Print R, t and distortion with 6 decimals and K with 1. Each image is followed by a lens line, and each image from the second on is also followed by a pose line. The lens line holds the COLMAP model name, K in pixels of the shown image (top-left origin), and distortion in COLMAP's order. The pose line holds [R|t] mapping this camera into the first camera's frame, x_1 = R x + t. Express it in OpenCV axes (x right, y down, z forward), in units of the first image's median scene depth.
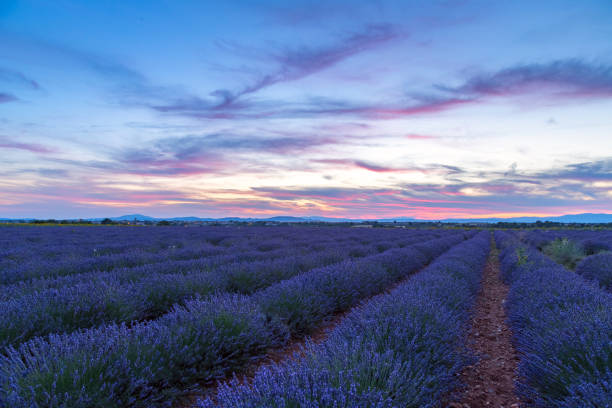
lens RADIAL K [[170.6, 0, 270.5], [0, 170.6, 202.9], [0, 0, 1]] dist [0.000407, 0.000020]
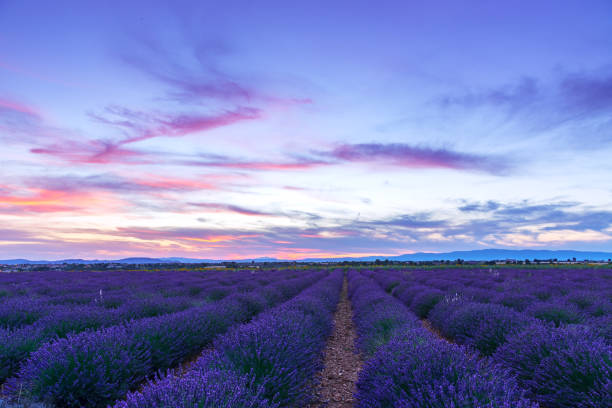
lens RADIAL K [[170.6, 0, 270.5], [0, 170.6, 202.9], [0, 0, 1]] dist [0.000407, 0.000020]
pose [[0.987167, 0.040890, 0.154368, 0.597435], [-0.004640, 0.973599, -0.228219, -0.007481], [-0.159624, 0.224574, 0.961294, -0.129602]]
